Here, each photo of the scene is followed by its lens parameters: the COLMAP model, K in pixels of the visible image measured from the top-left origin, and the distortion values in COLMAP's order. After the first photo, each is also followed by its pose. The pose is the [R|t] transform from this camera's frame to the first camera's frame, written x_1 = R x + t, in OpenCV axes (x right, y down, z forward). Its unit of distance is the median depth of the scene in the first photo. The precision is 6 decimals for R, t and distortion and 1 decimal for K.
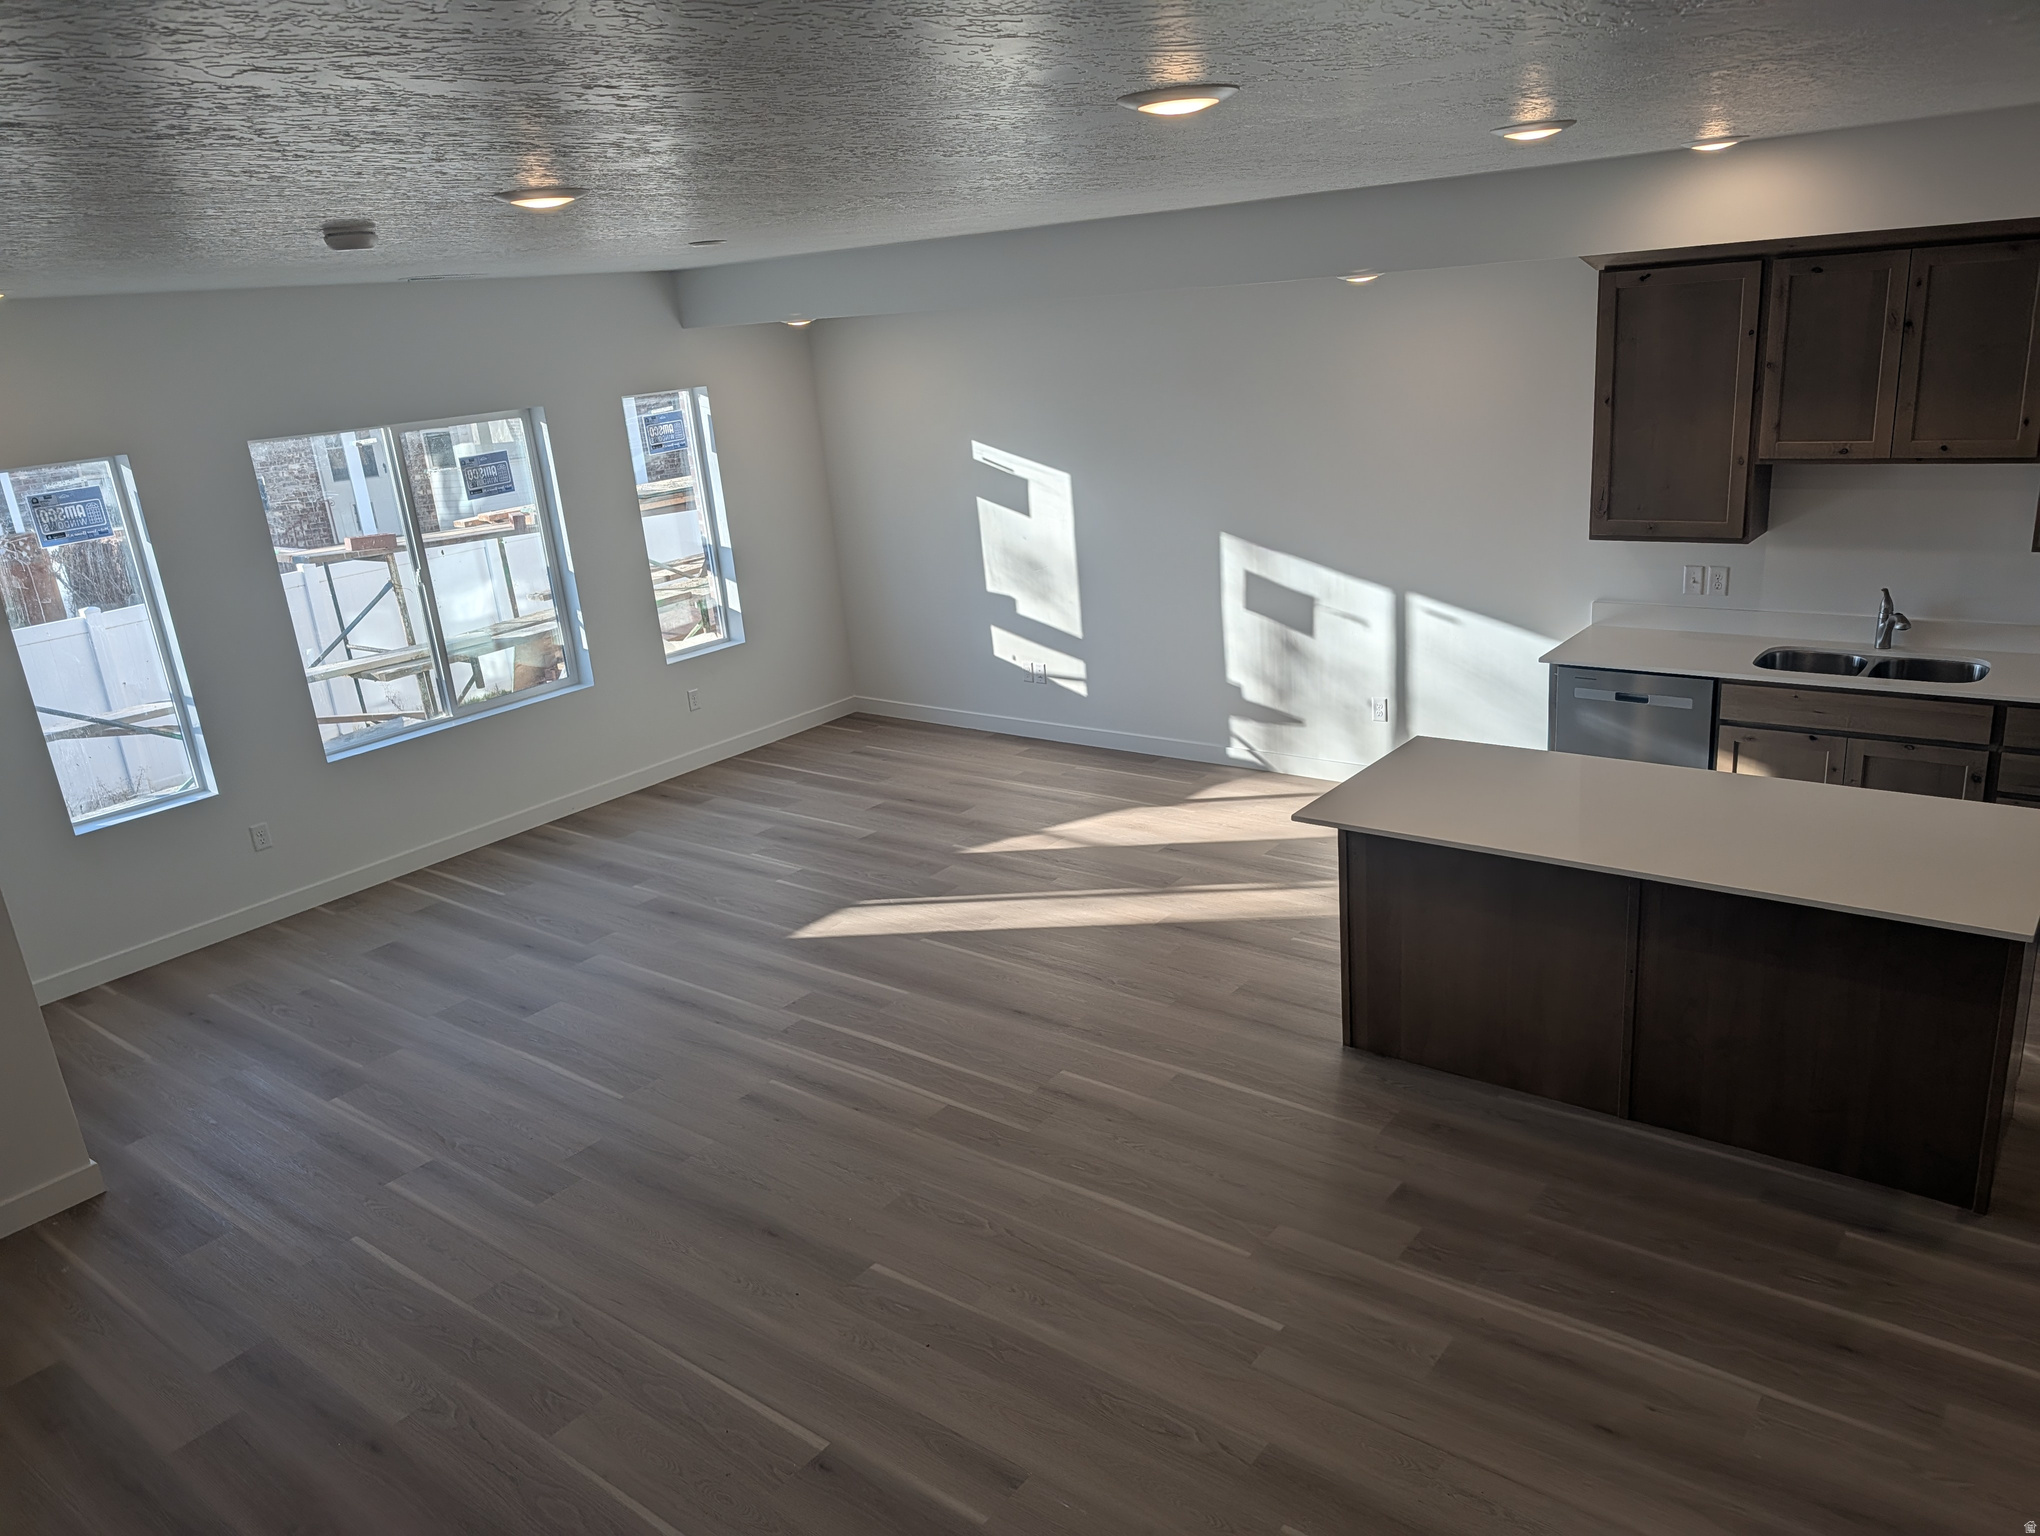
lens RADIAL K [[1486.2, 0, 1006.3], [0, 1486.2, 770.0], [0, 0, 1]] dist [0.002316, -0.000585]
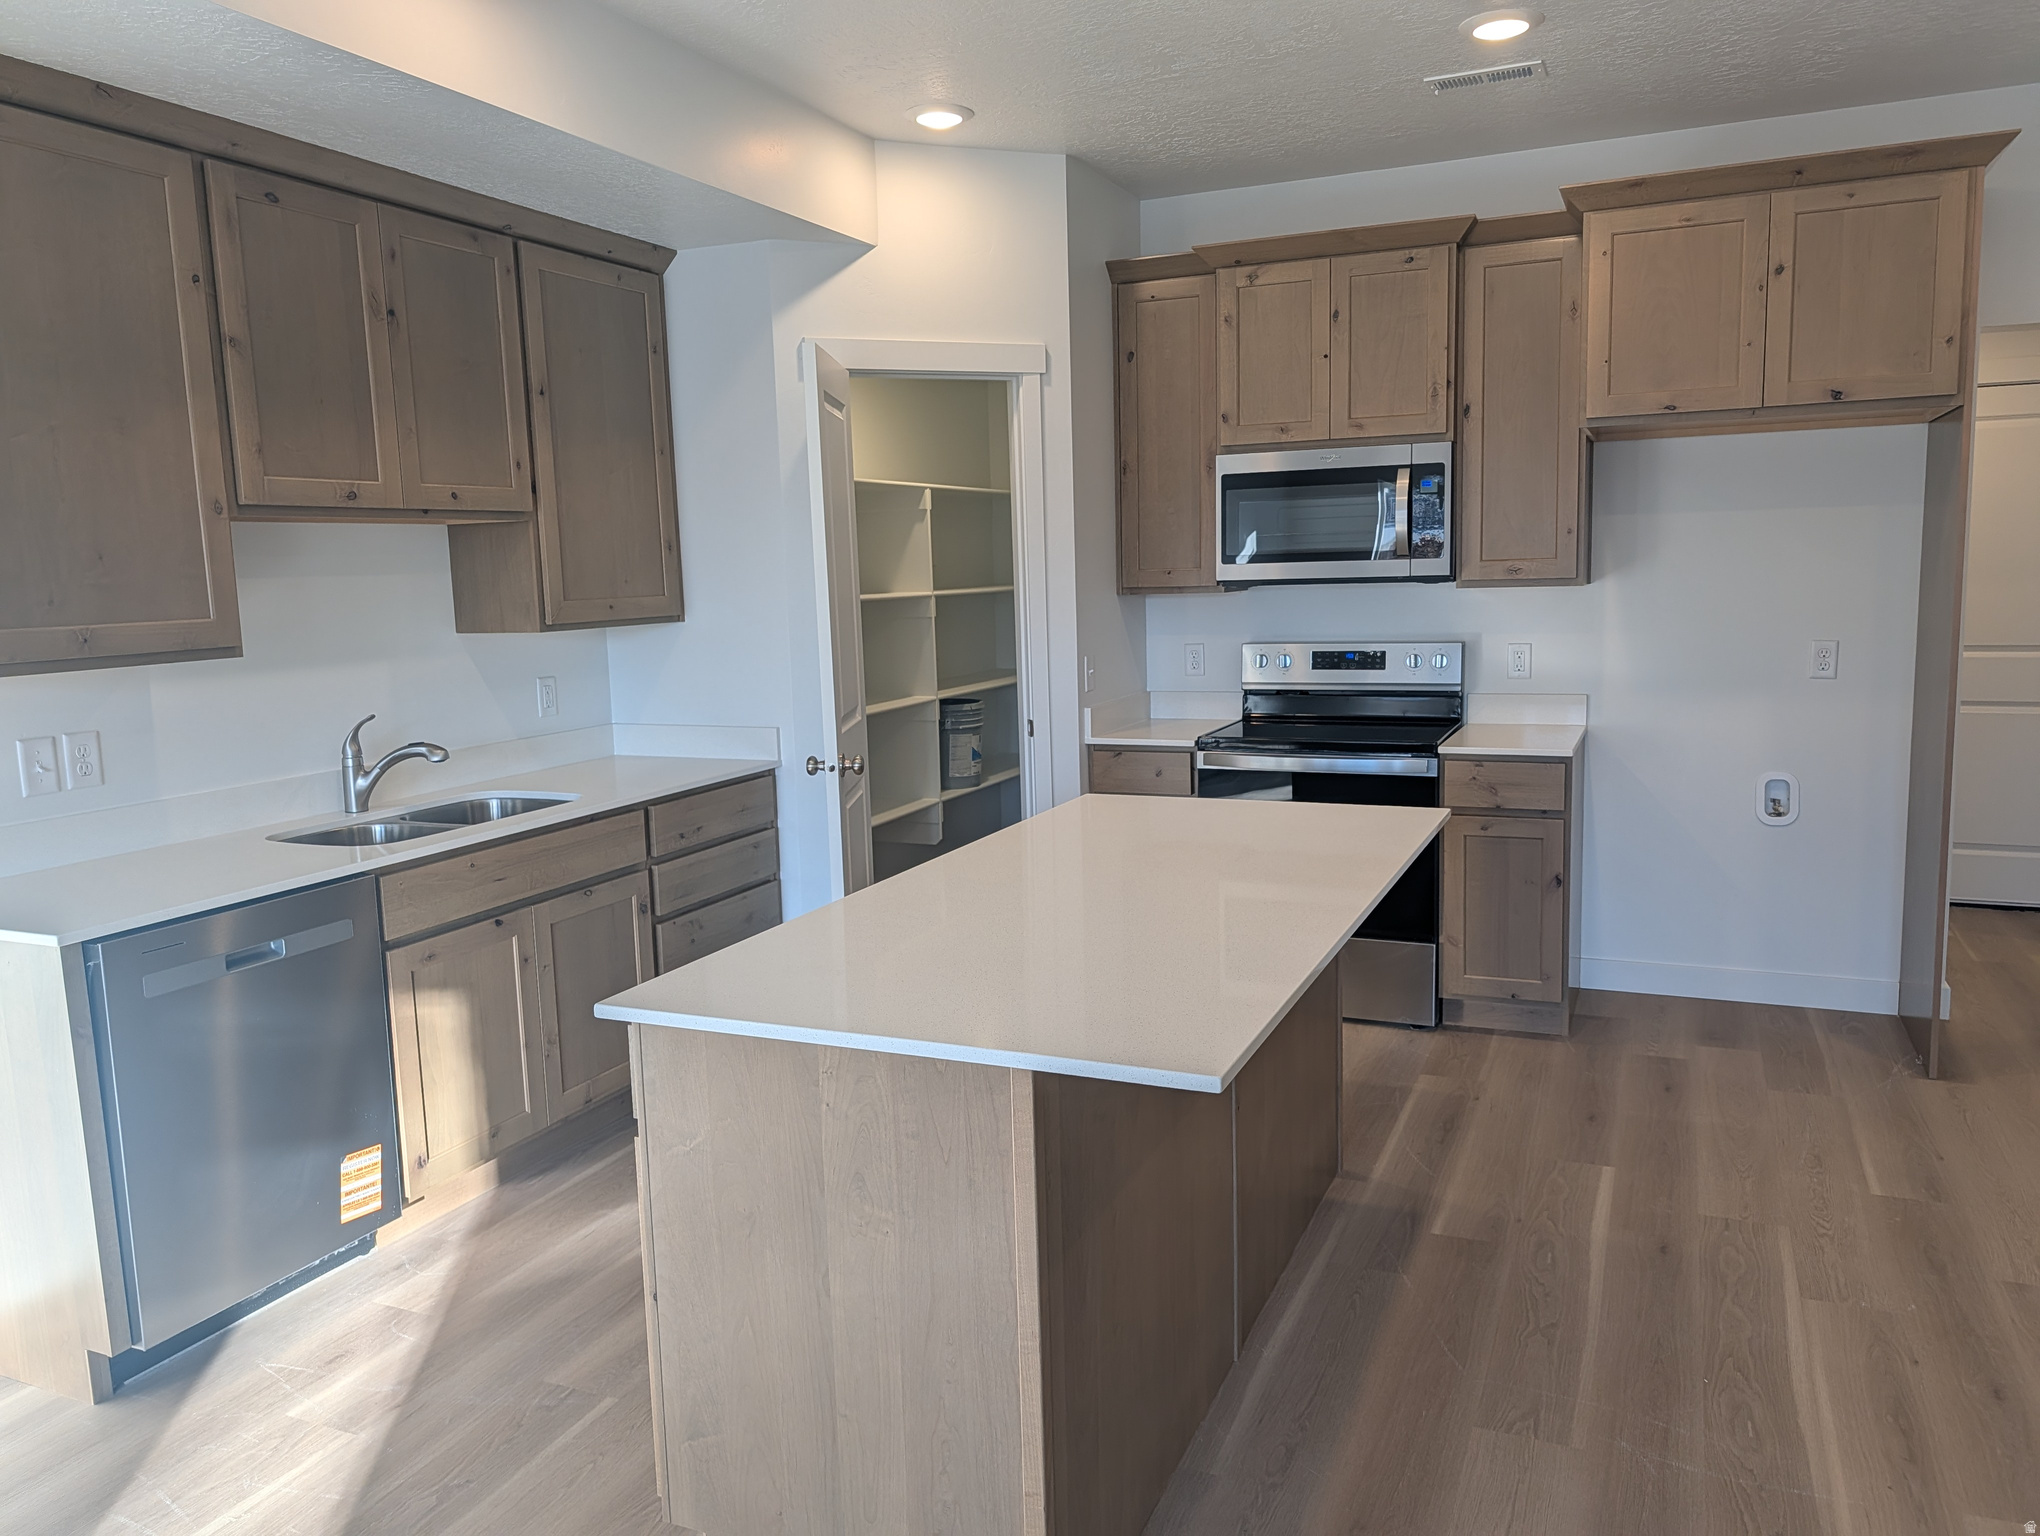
lens RADIAL K [[1462.9, 0, 1020.0], [0, 1462.9, 768.0], [0, 0, 1]] dist [-0.005457, -0.002758]
pose [[-0.268356, -0.042274, 0.962392, -0.141738], [0.335481, 0.932396, 0.134503, -0.109676], [-0.903016, 0.358959, -0.236032, 1.089558]]
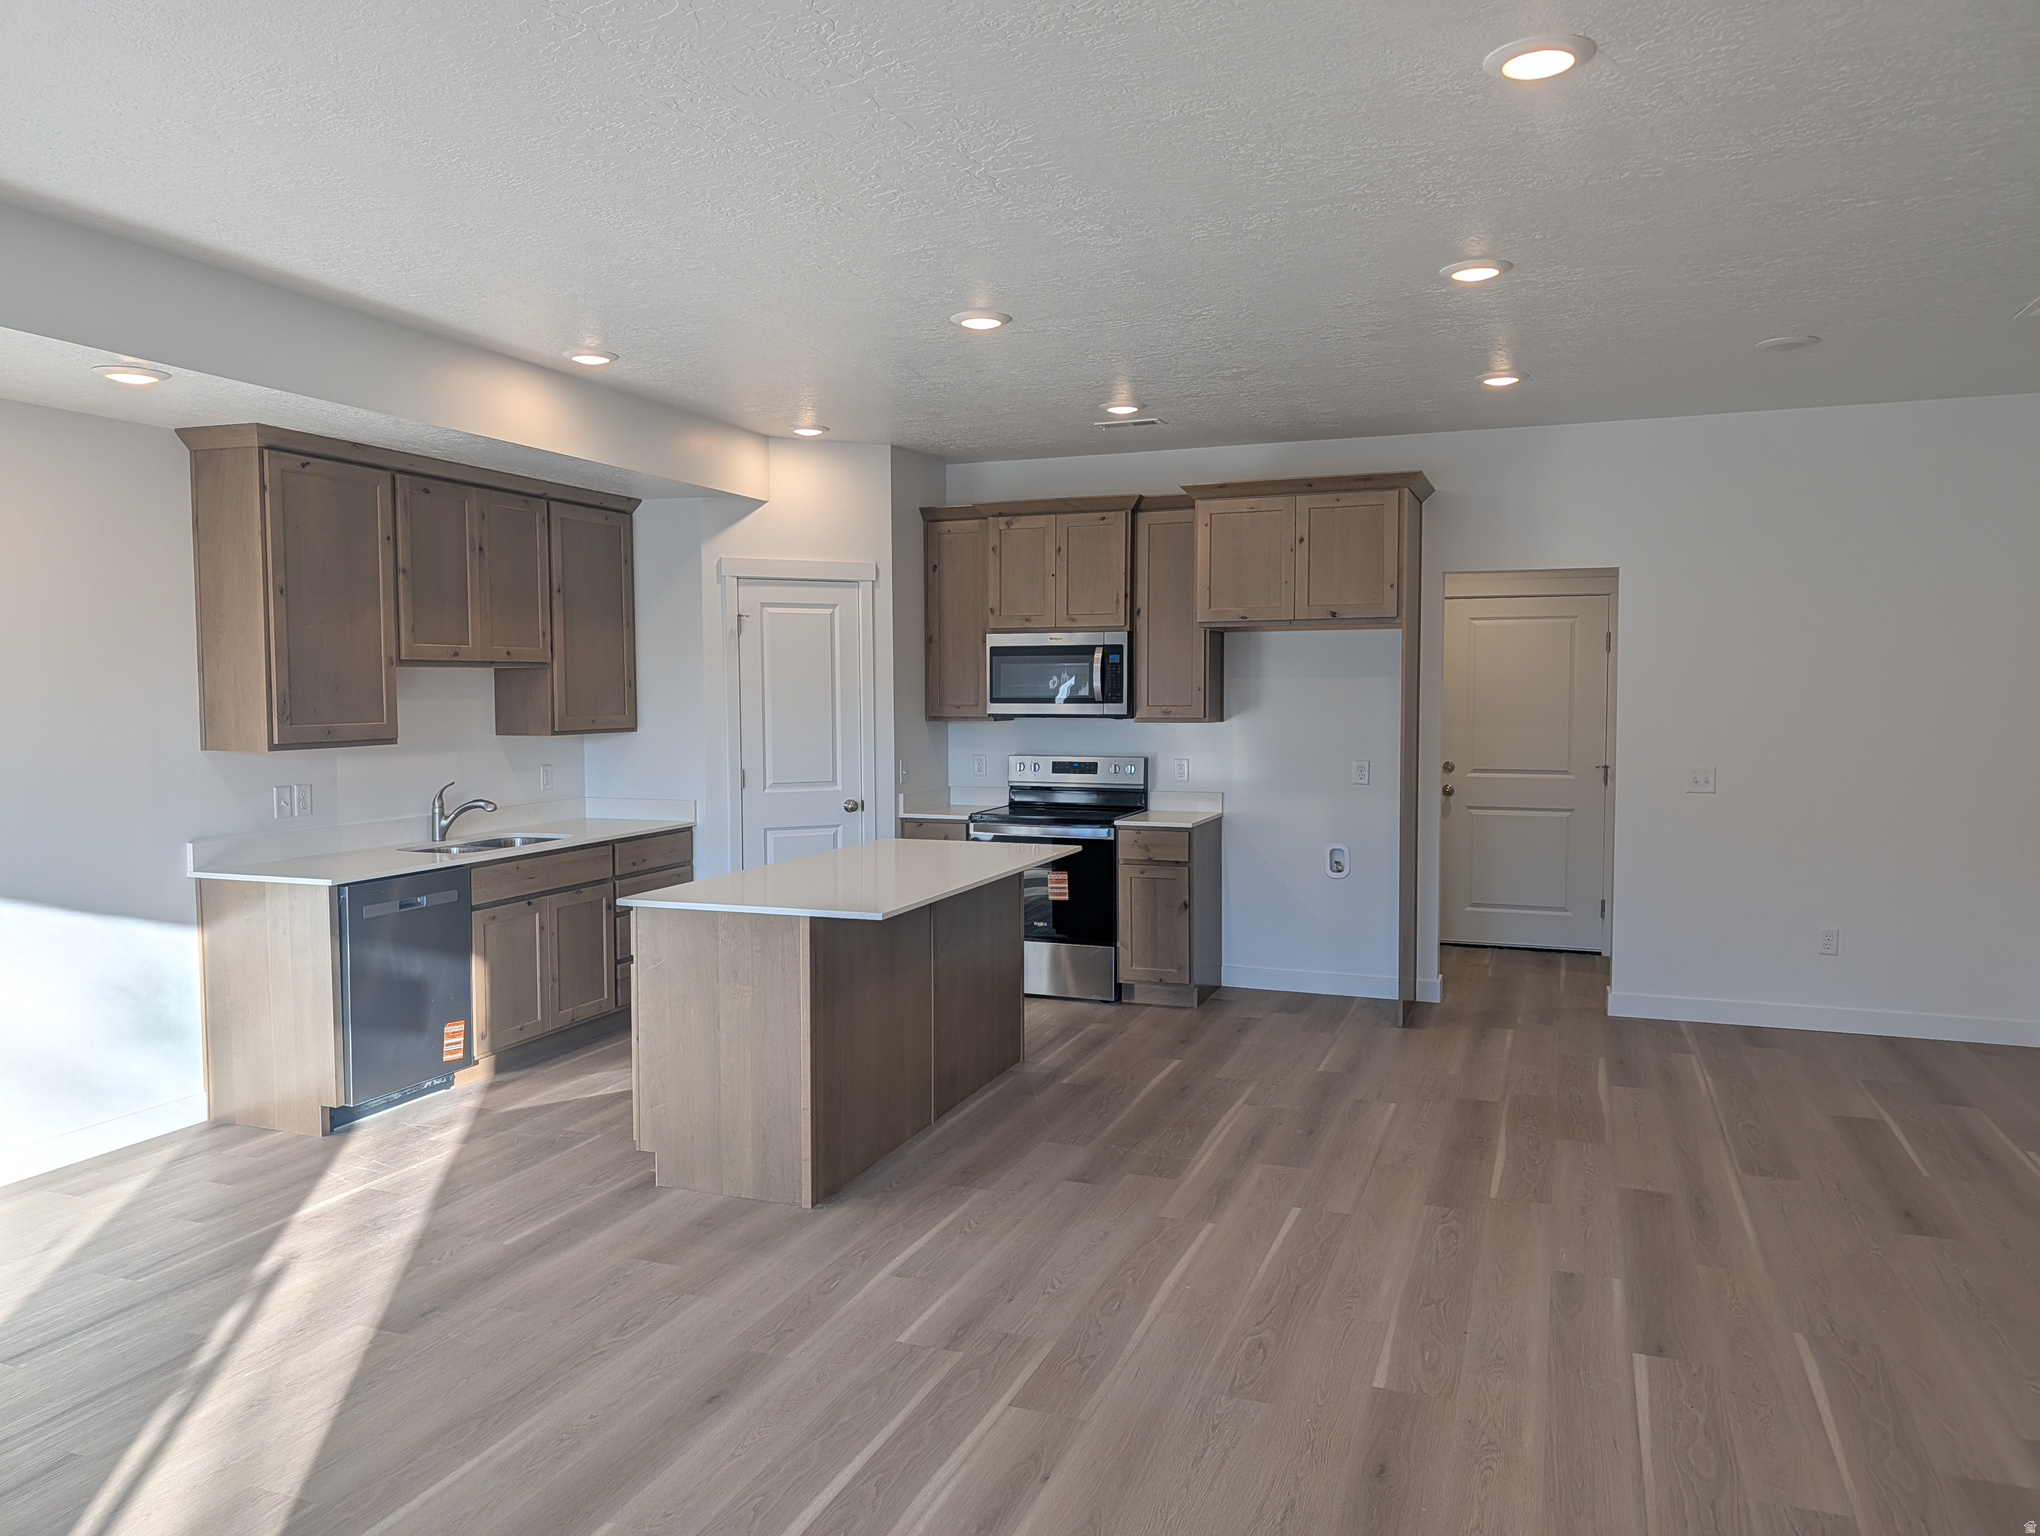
lens RADIAL K [[1486.2, 0, 1006.3], [0, 1486.2, 770.0], [0, 0, 1]] dist [0.002316, -0.000585]
pose [[-0.319192, 0.032909, 0.947118, -0.717569], [0.311361, 0.947559, 0.072009, -0.099051], [-0.895081, 0.317881, -0.312700, 1.178084]]
